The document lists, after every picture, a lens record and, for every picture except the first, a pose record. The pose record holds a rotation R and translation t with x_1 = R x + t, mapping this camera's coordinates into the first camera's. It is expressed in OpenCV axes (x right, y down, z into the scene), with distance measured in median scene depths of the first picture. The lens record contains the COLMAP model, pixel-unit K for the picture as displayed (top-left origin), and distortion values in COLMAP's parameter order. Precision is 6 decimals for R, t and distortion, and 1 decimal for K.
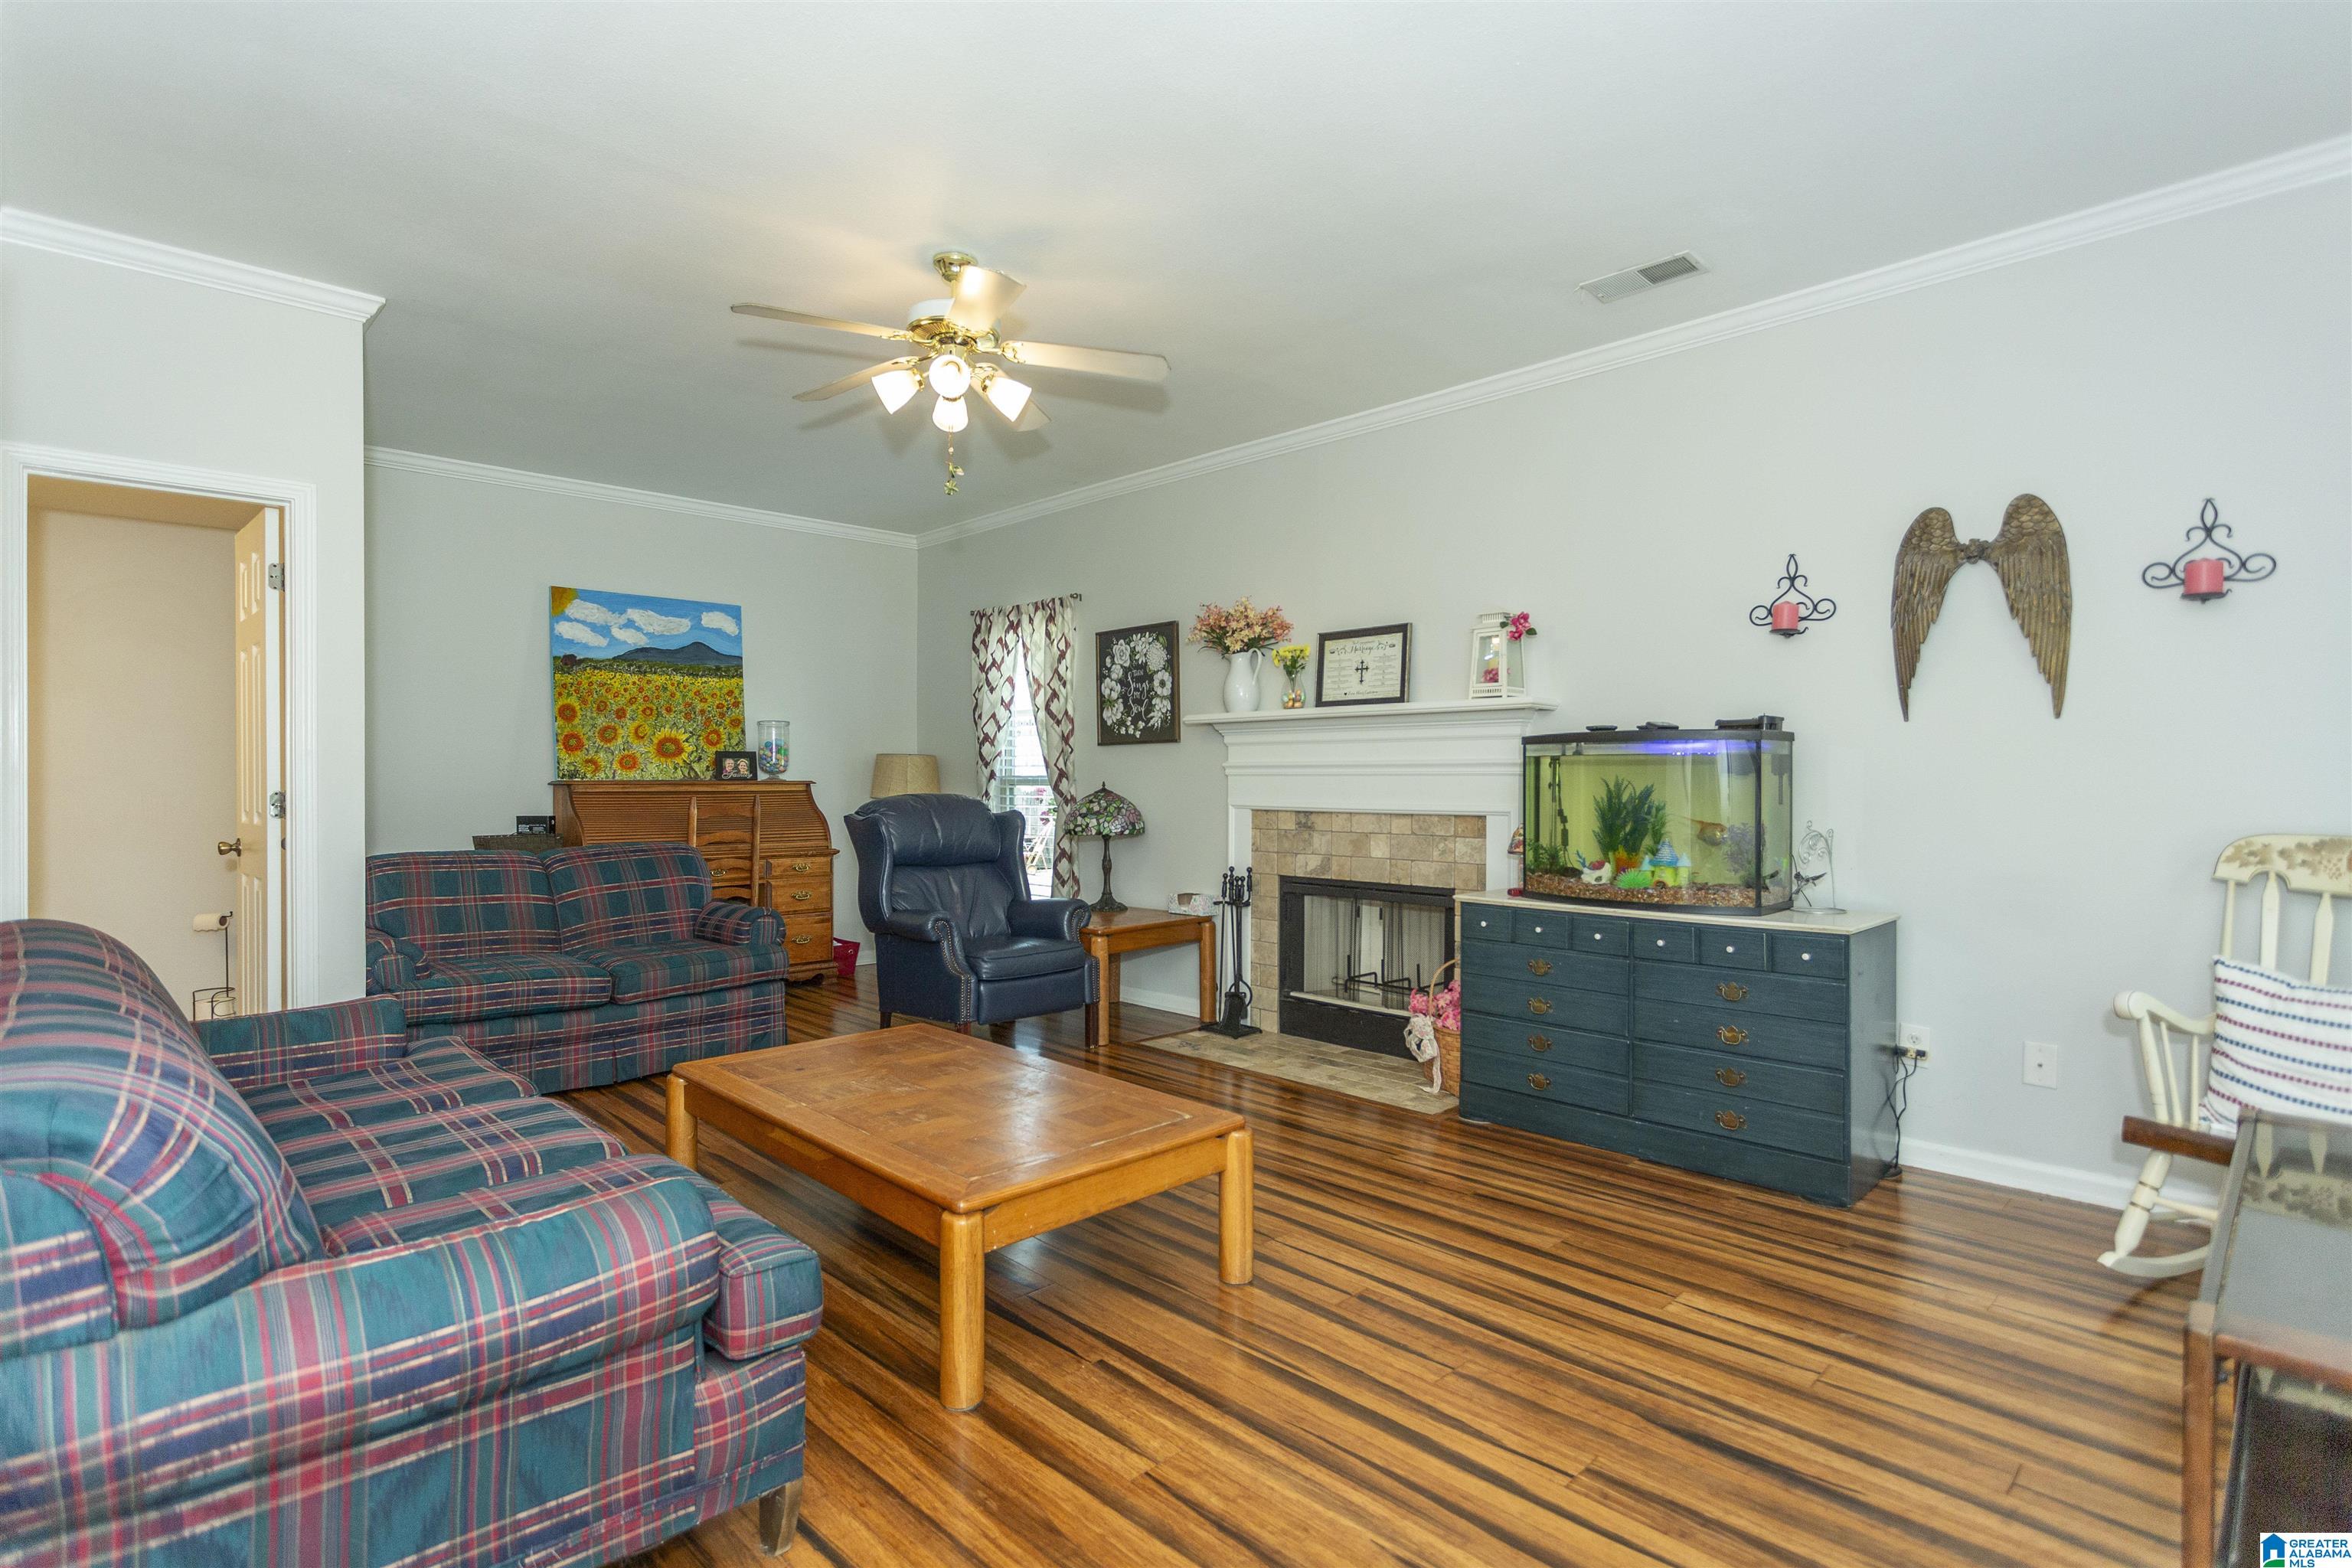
lens RADIAL K [[1114.3, 0, 1191.2], [0, 1114.3, 788.8], [0, 0, 1]] dist [-0.016280, 0.003465]
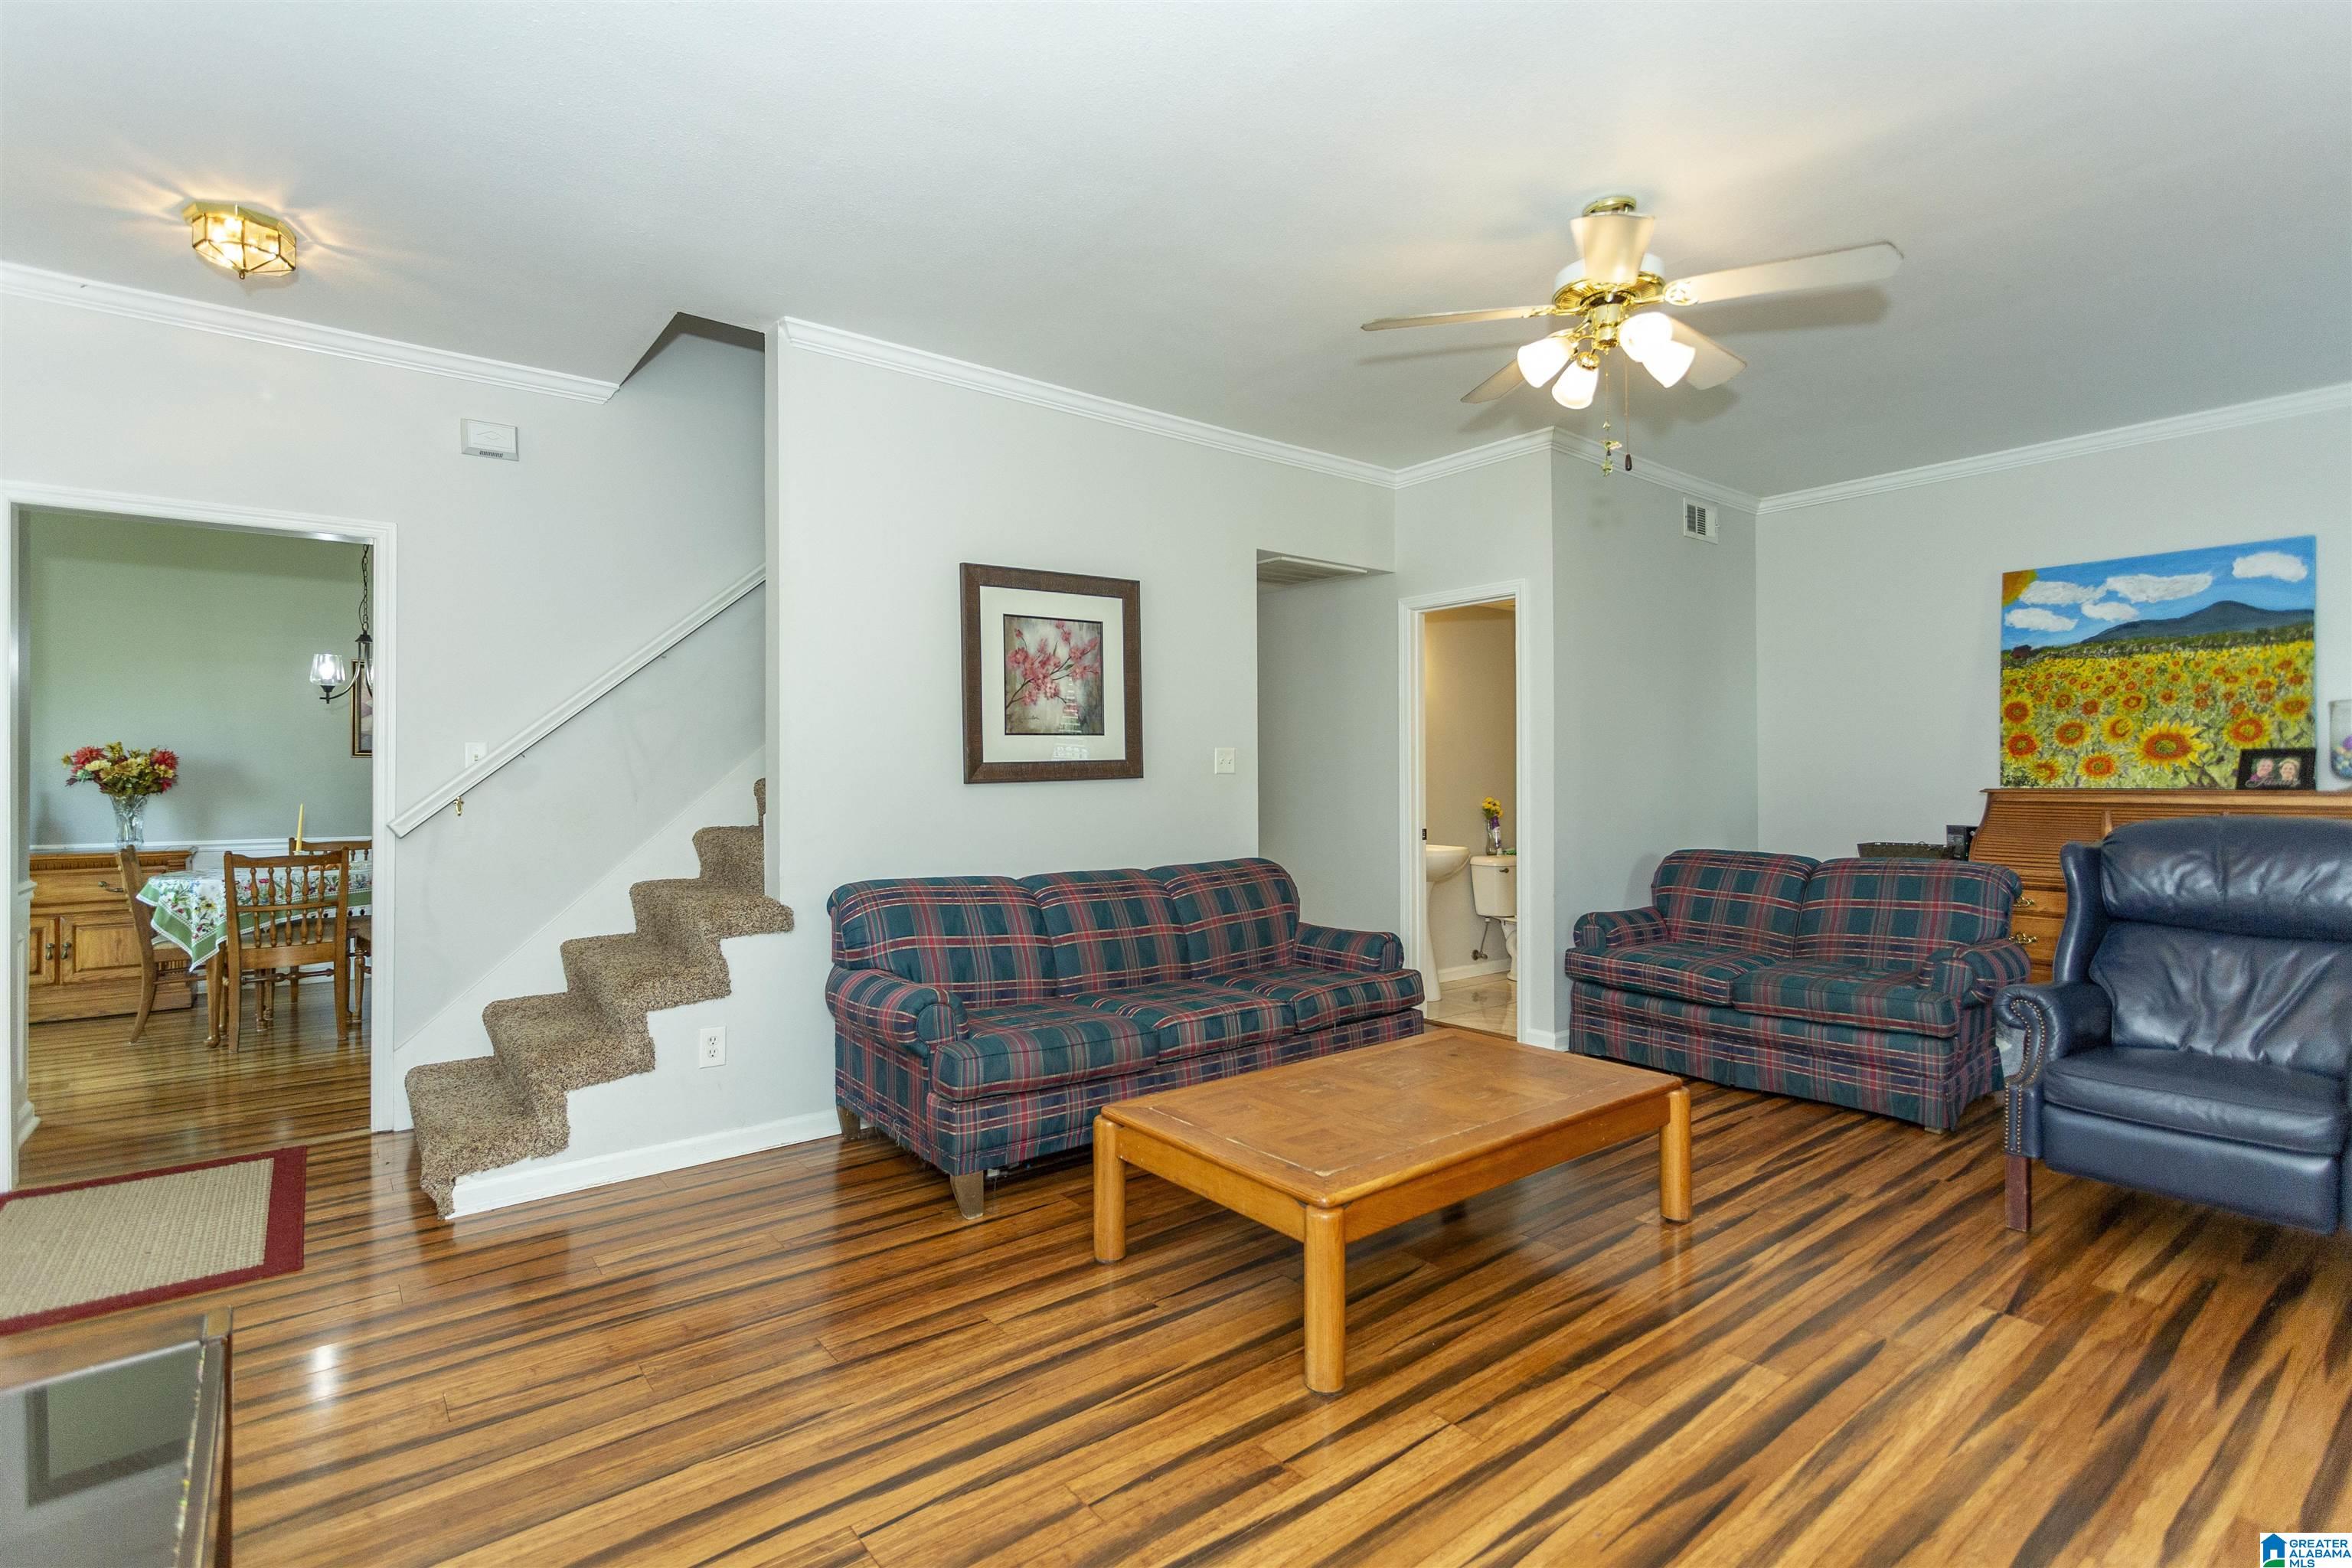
lens RADIAL K [[1109.4, 0, 1174.2], [0, 1109.4, 772.9], [0, 0, 1]] dist [0.002481, 0.002257]
pose [[-0.100785, -0.002504, -0.994905, 0.383595], [-0.006977, 0.999974, -0.001810, -0.013066], [0.994884, 0.006759, -0.100800, 0.408037]]
